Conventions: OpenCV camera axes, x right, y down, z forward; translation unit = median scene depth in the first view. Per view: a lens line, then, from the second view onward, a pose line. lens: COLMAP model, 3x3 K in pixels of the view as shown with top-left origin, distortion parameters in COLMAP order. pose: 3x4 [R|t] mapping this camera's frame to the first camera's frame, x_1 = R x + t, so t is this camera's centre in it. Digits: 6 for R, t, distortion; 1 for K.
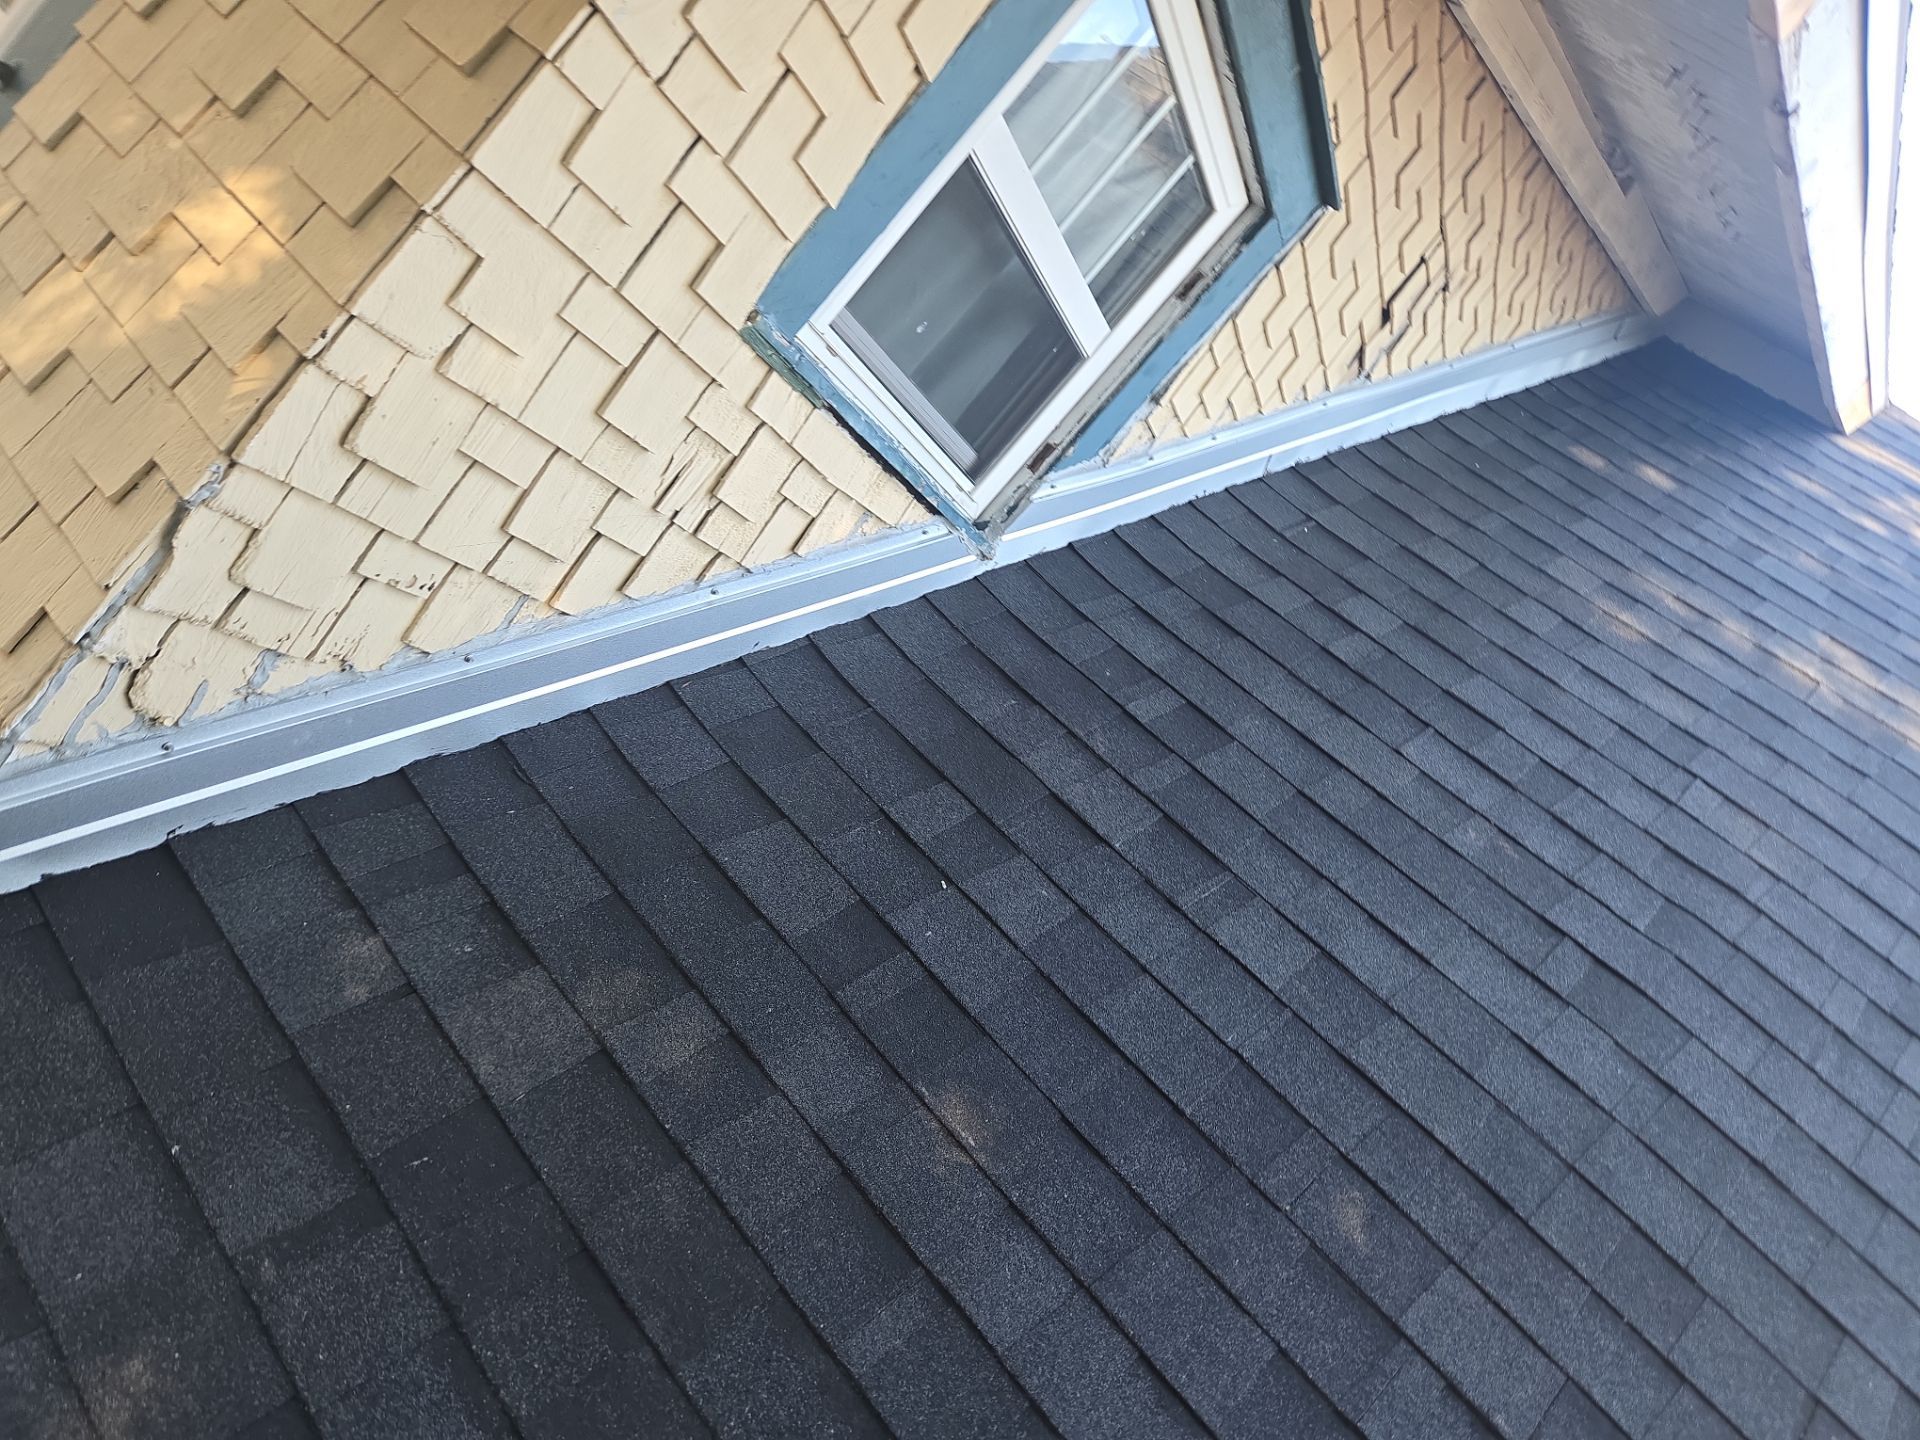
lens RADIAL K [[1305.0, 0, 971.1], [0, 1305.0, 729.7], [0, 0, 1]] dist [0.088511, -0.092349]
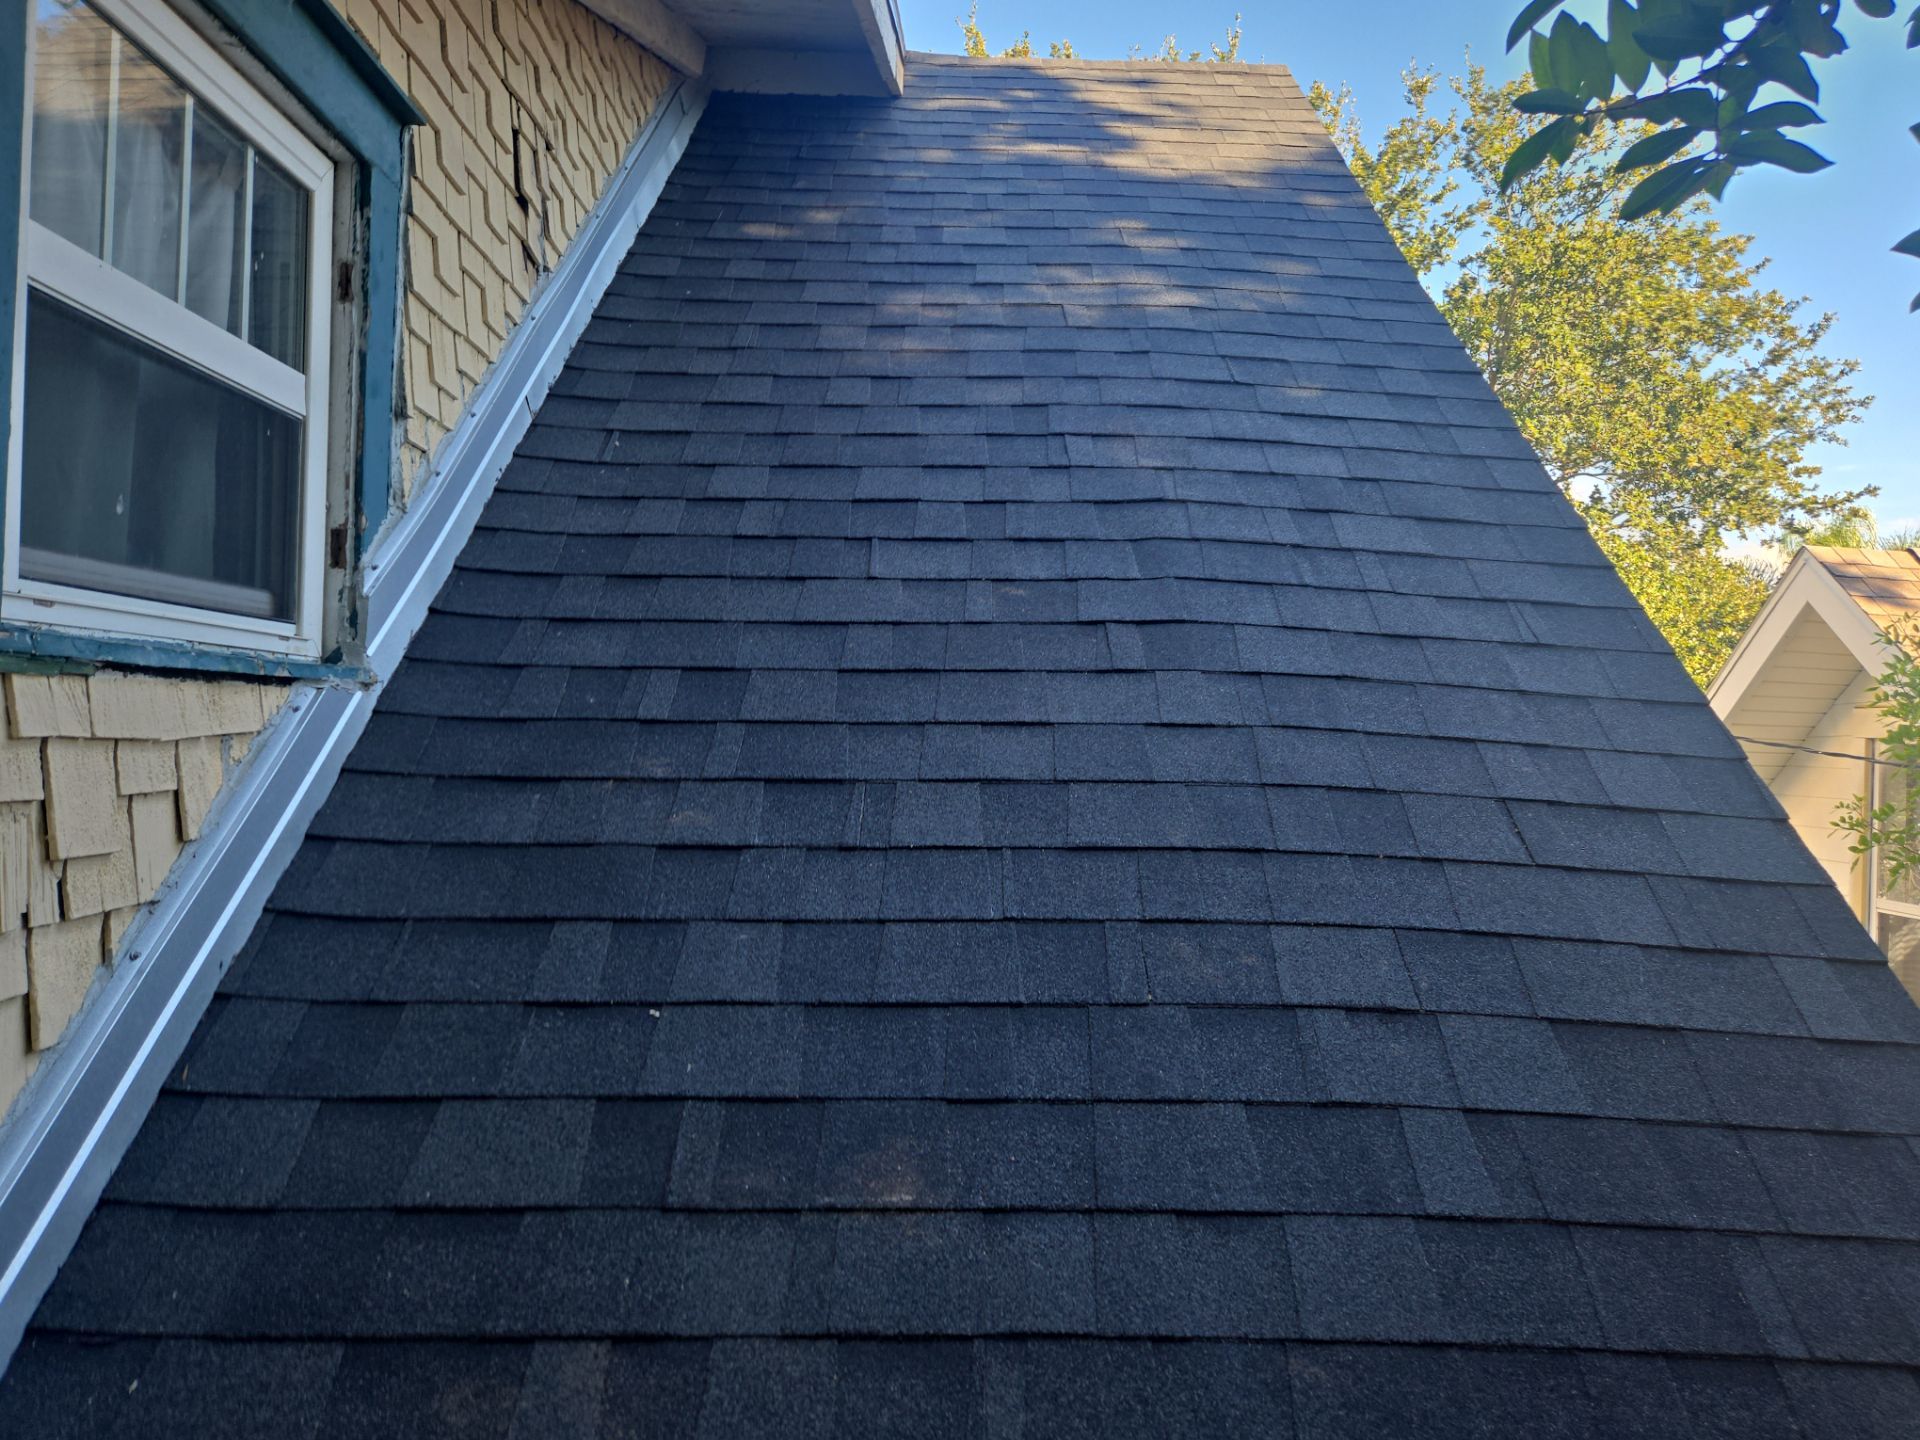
lens RADIAL K [[1320.3, 0, 995.5], [0, 1320.3, 708.0], [0, 0, 1]] dist [0.086025, -0.070580]
pose [[0.663360, -0.633389, 0.398462, -0.078528], [0.596582, 0.769086, 0.229339, -0.085963], [-0.451713, 0.085581, 0.888049, 0.085616]]
